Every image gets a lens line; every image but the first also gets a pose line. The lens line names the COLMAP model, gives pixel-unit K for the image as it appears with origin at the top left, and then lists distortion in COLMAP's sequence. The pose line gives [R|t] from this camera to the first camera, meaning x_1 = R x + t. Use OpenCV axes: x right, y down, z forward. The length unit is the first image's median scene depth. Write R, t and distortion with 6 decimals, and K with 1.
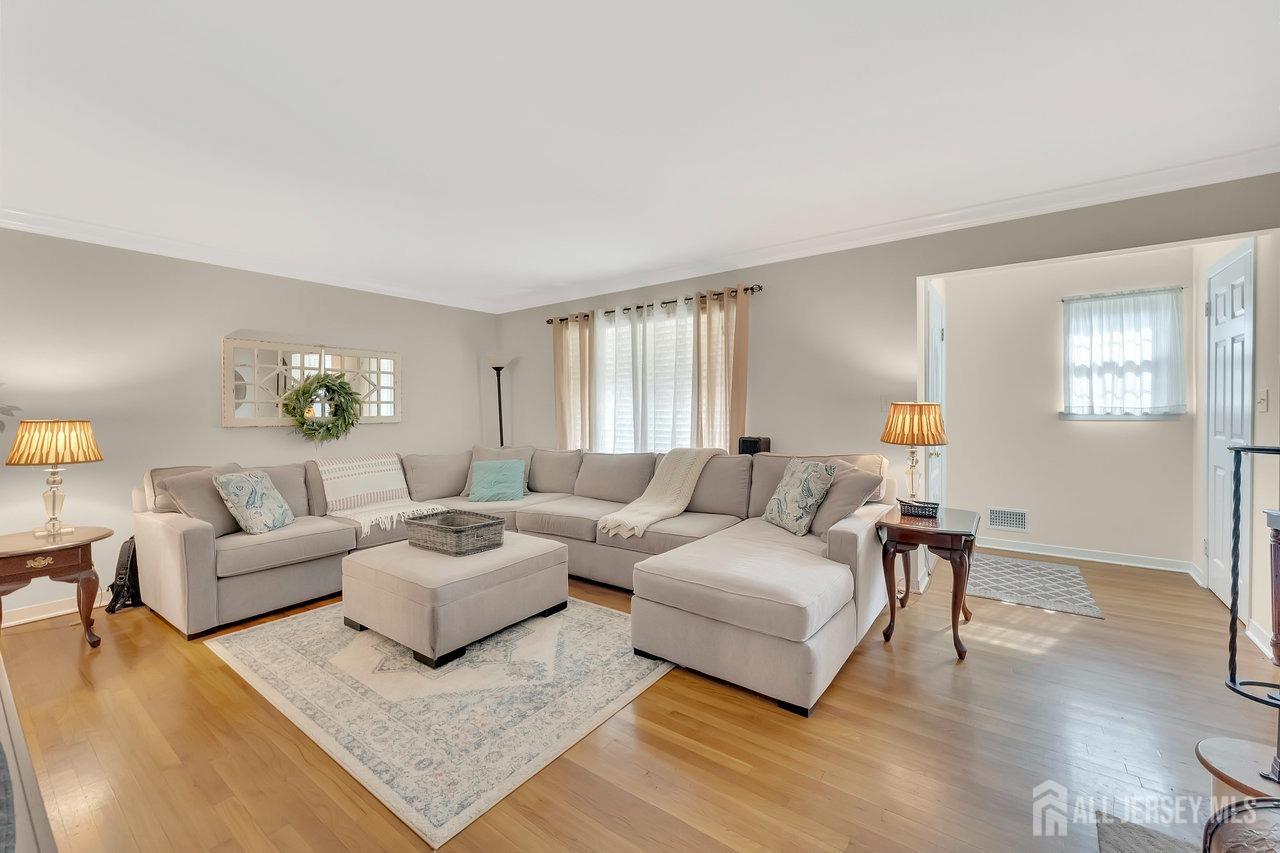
lens RADIAL K [[515.8, 0, 637.8], [0, 515.8, 419.1], [0, 0, 1]] dist [0.000301, 0.000094]
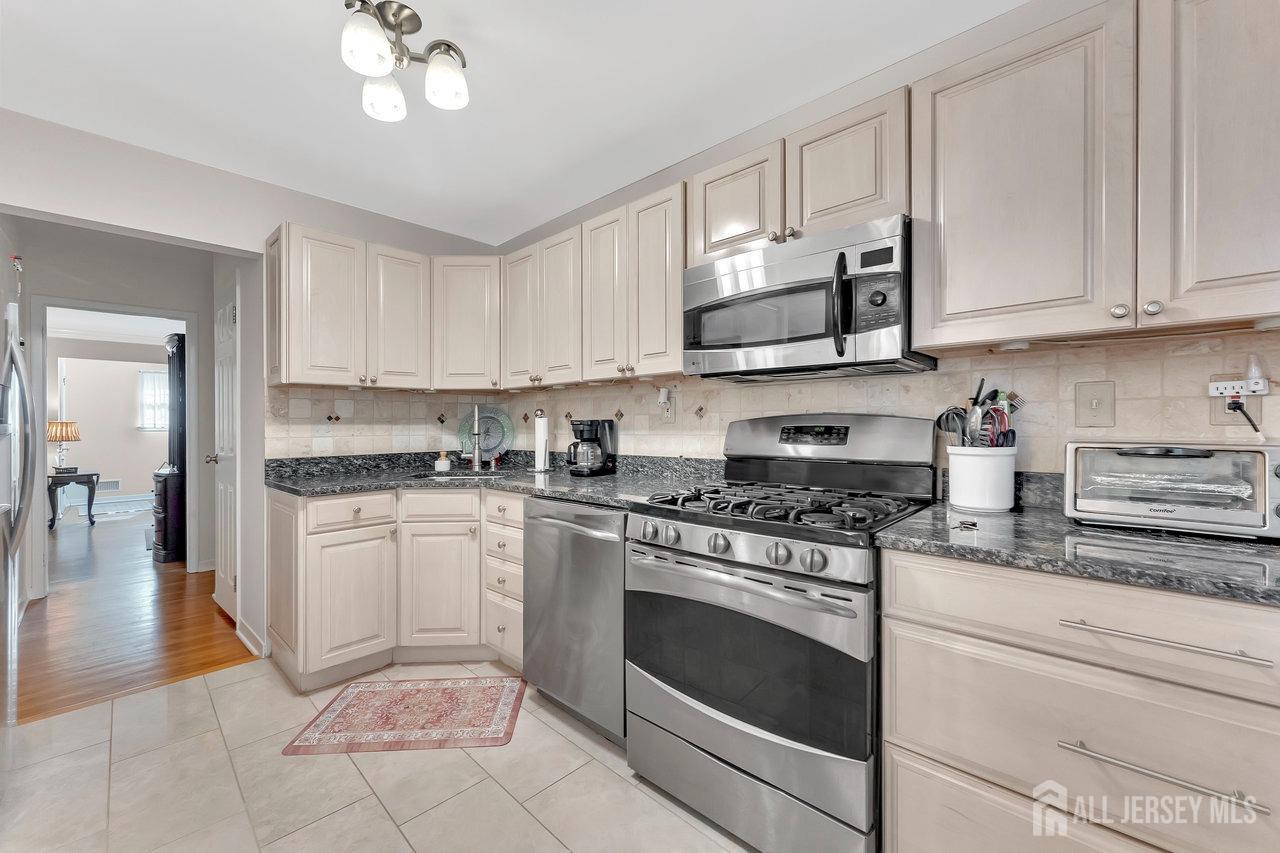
lens RADIAL K [[511.4, 0, 632.1], [0, 511.4, 425.7], [0, 0, 1]] dist [-0.001259, 0.000077]
pose [[0.130922, 0.005630, 0.991377, -1.213374], [0.023049, 0.999696, -0.008721, 0.056268], [-0.991125, 0.023992, 0.130752, -1.573071]]
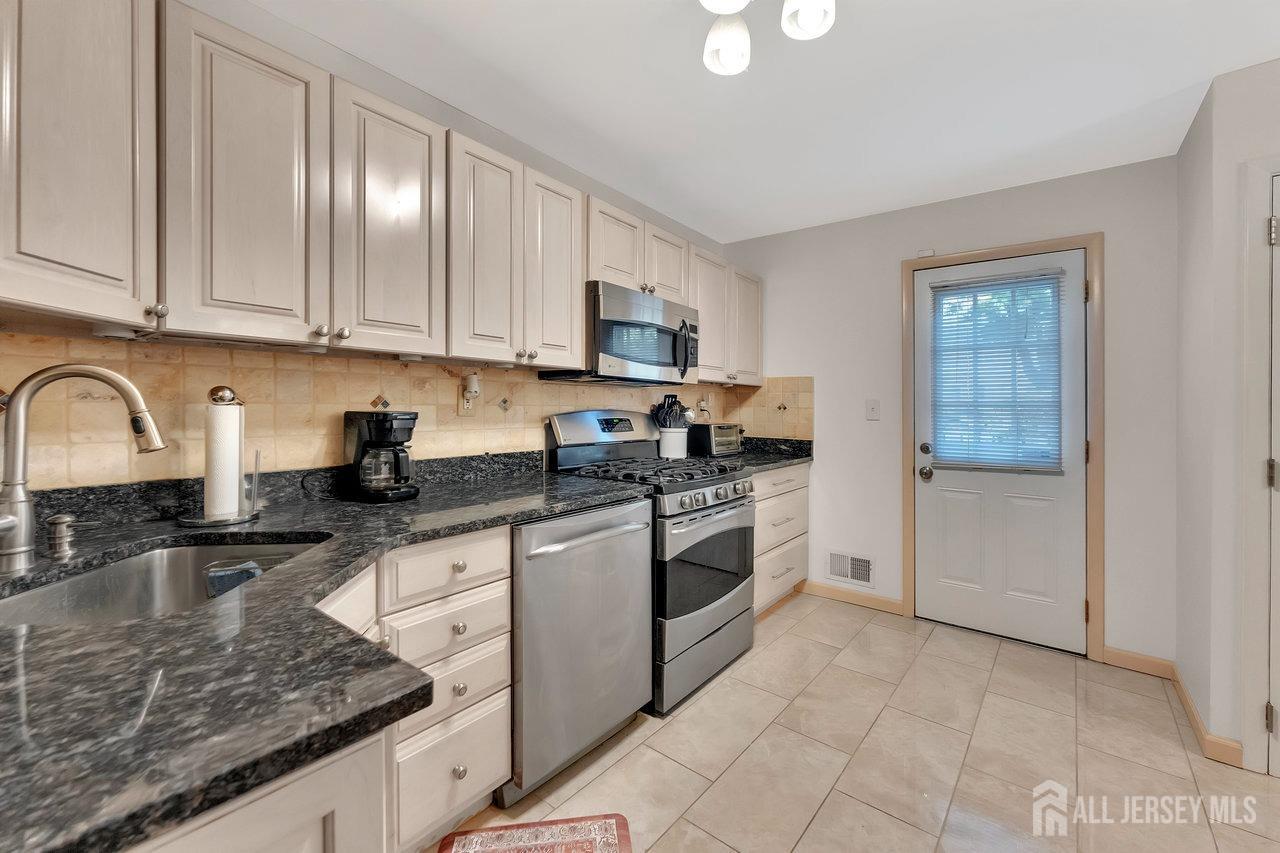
lens RADIAL K [[513.8, 0, 641.9], [0, 513.8, 407.2], [0, 0, 1]] dist [0.001882, 0.000237]
pose [[-0.999217, 0.000356, 0.039570, -0.653972], [0.000968, 0.999880, 0.015461, 0.023568], [-0.039560, 0.015487, -0.999097, -0.832300]]
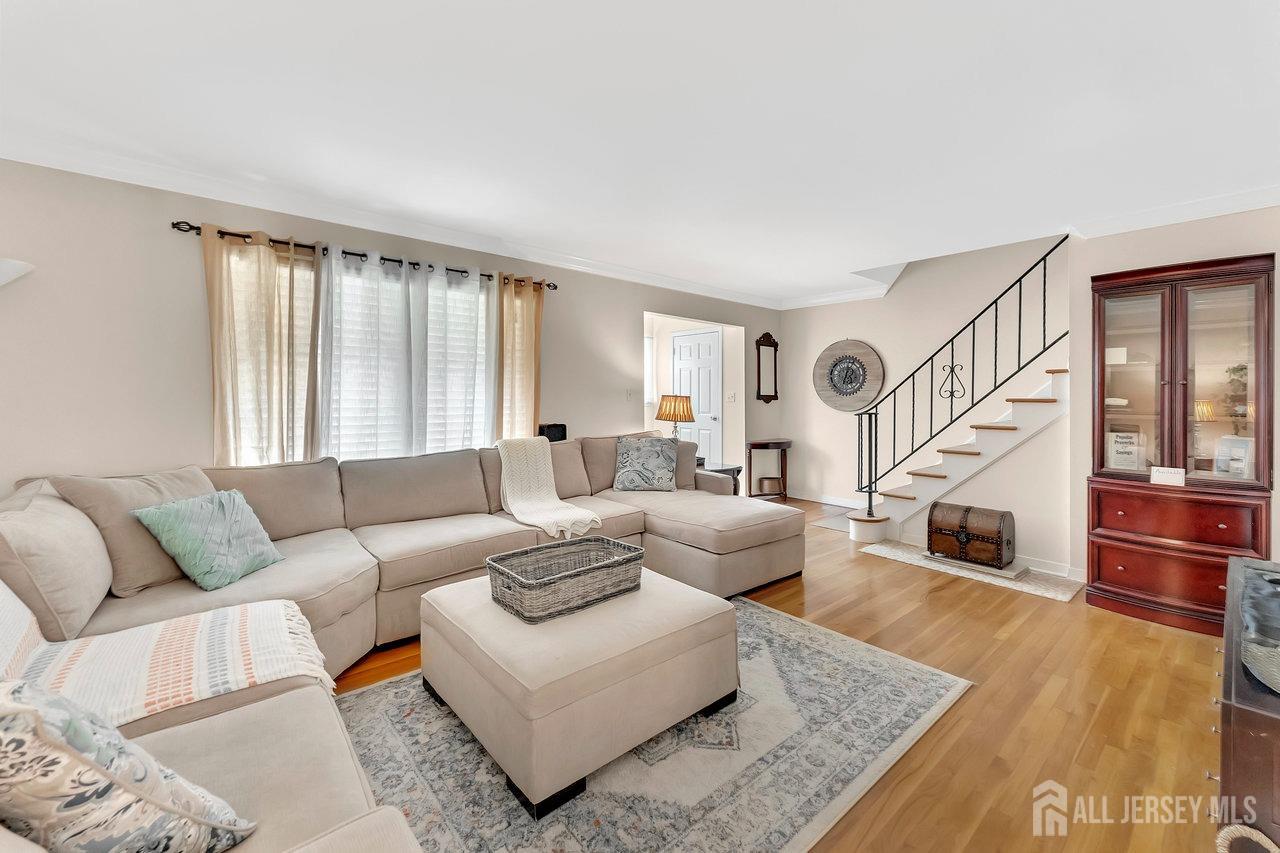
lens RADIAL K [[505.2, 0, 645.1], [0, 505.2, 395.0], [0, 0, 1]] dist [0.001338, 0.000009]
pose [[0.231365, 0.014886, 0.972753, -0.971282], [0.012585, 0.999753, -0.018292, -0.004644], [-0.972786, 0.016474, 0.231120, 0.735514]]
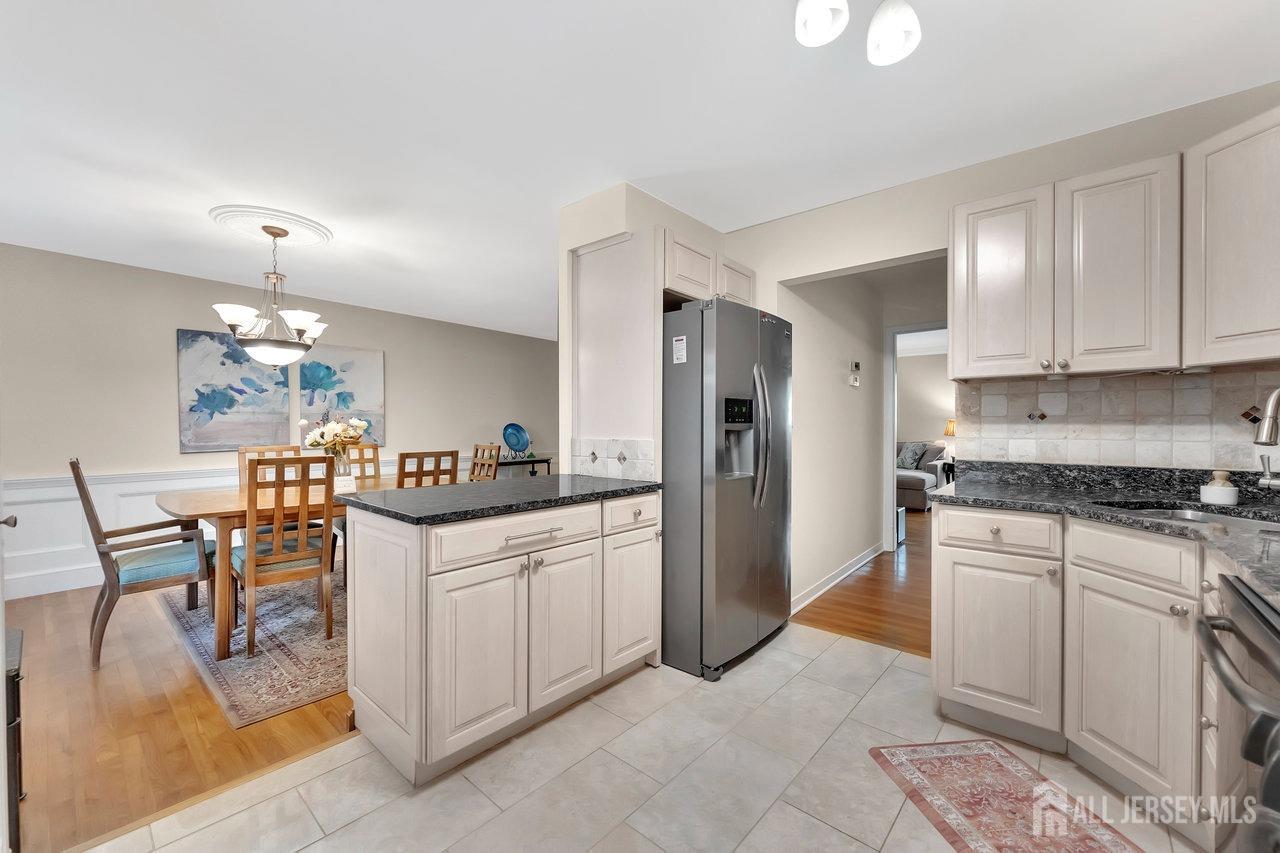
lens RADIAL K [[511.4, 0, 632.1], [0, 511.4, 425.7], [0, 0, 1]] dist [-0.001259, 0.000077]
pose [[0.996481, 0.011511, -0.083027, -0.893255], [-0.012850, 0.999795, -0.015620, 0.055398], [0.082830, 0.016632, 0.996425, -1.716232]]
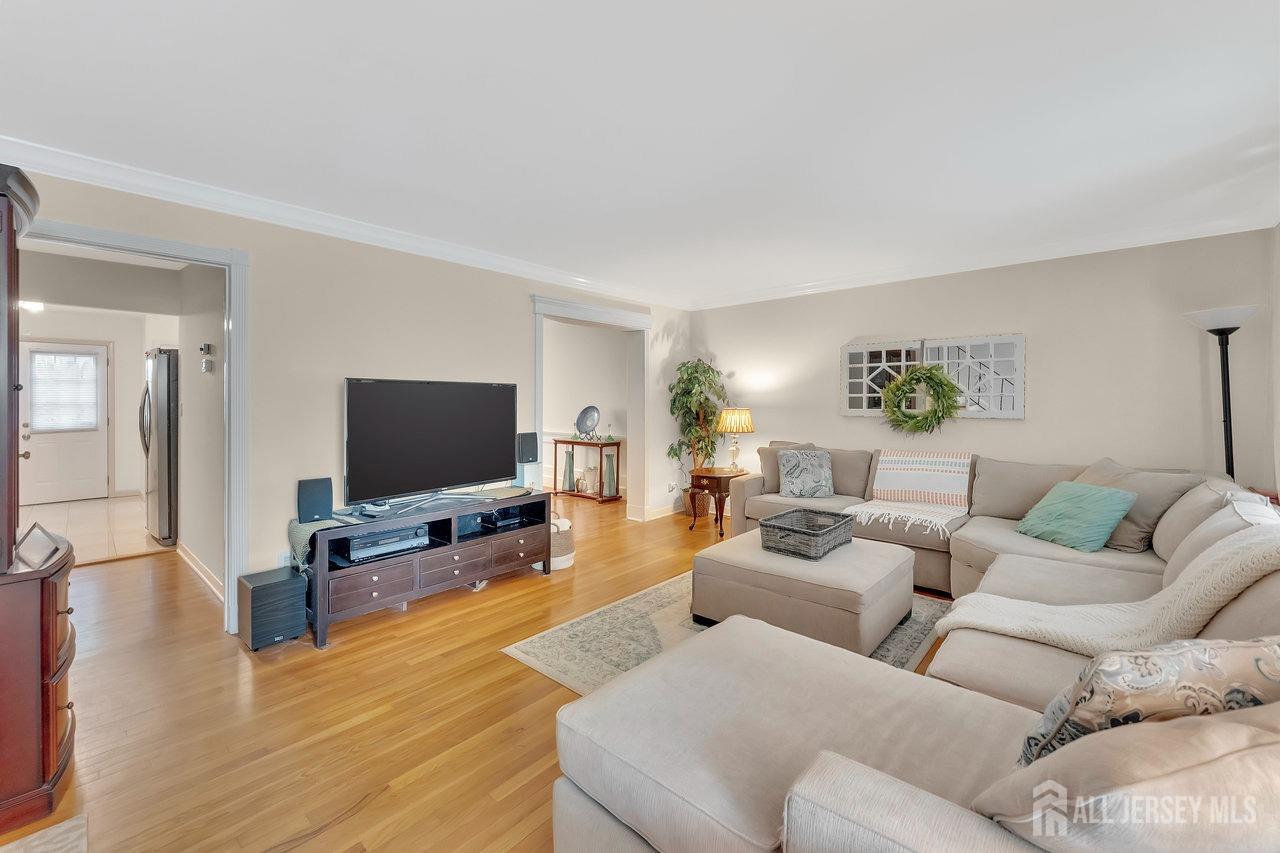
lens RADIAL K [[519.0, 0, 640.7], [0, 519.0, 396.5], [0, 0, 1]] dist [-0.001427, 0.000002]
pose [[-0.090943, 0.003545, -0.995850, 0.646663], [-0.013464, 0.999898, 0.004789, -0.038909], [0.995765, 0.013843, -0.090886, 0.763426]]
